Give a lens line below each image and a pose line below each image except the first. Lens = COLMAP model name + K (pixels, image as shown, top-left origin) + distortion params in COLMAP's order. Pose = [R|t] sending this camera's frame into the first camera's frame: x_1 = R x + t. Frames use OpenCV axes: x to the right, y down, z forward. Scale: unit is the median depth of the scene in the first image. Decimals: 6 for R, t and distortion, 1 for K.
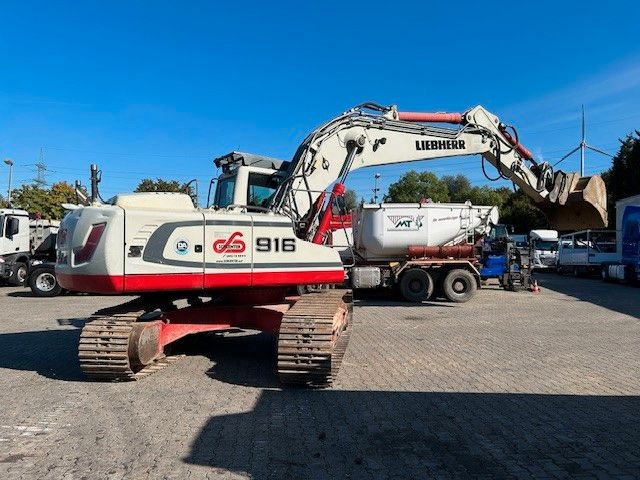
lens RADIAL K [[470.0, 0, 316.6], [0, 470.0, 226.3], [0, 0, 1]] dist [0.053710, -0.046286]
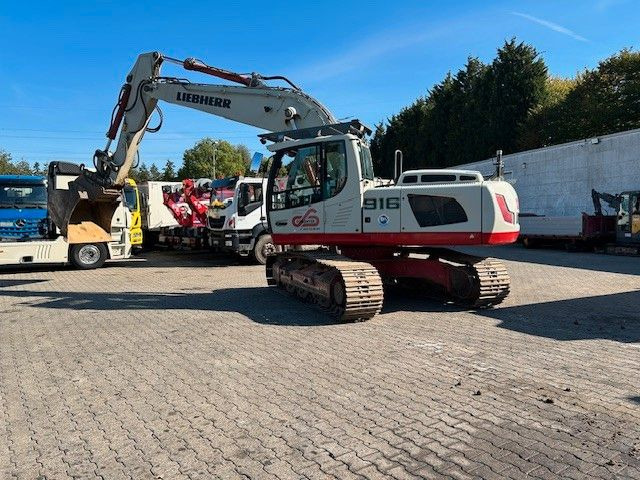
lens RADIAL K [[467.8, 0, 325.5], [0, 467.8, 239.1], [0, 0, 1]] dist [0.061899, -0.057118]
pose [[0.873275, -0.035595, 0.485926, -0.968298], [-0.010505, 0.995720, 0.091819, -0.000262], [-0.487114, -0.085288, 0.869164, -0.005607]]
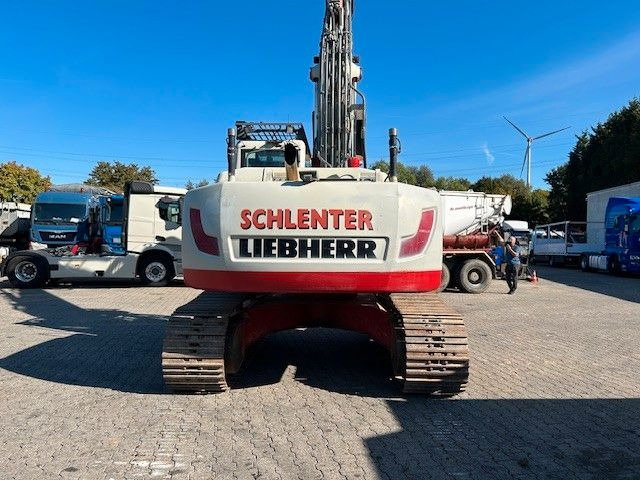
lens RADIAL K [[470.9, 0, 324.6], [0, 470.9, 240.3], [0, 0, 1]] dist [0.051528, -0.062242]
pose [[0.994638, 0.008215, 0.103089, -0.261610], [-0.013764, 0.998487, 0.053230, 0.006453], [-0.102496, -0.054363, 0.993247, 0.137781]]
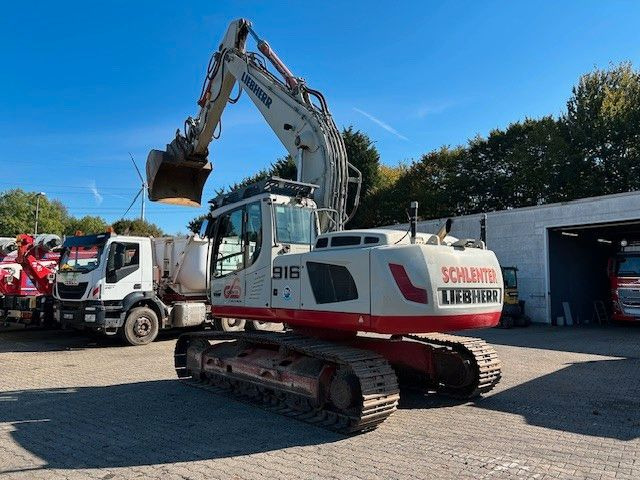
lens RADIAL K [[470.9, 0, 324.6], [0, 470.9, 240.3], [0, 0, 1]] dist [0.051528, -0.062242]
pose [[0.649639, 0.074061, 0.756627, -1.072692], [-0.043843, 0.997237, -0.059970, 0.012037], [-0.758978, 0.005786, 0.651091, 0.404276]]
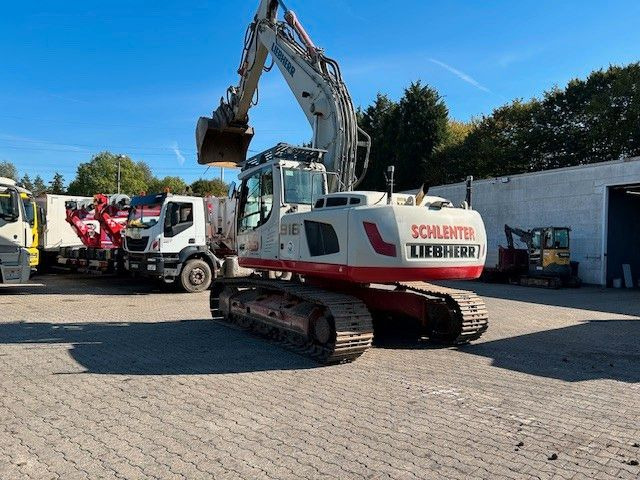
lens RADIAL K [[470.9, 0, 324.6], [0, 470.9, 240.3], [0, 0, 1]] dist [0.051528, -0.062242]
pose [[0.756955, 0.017493, 0.653232, -1.047219], [-0.052112, 0.998074, 0.033660, 0.008360], [-0.651385, -0.059520, 0.756409, 0.193799]]
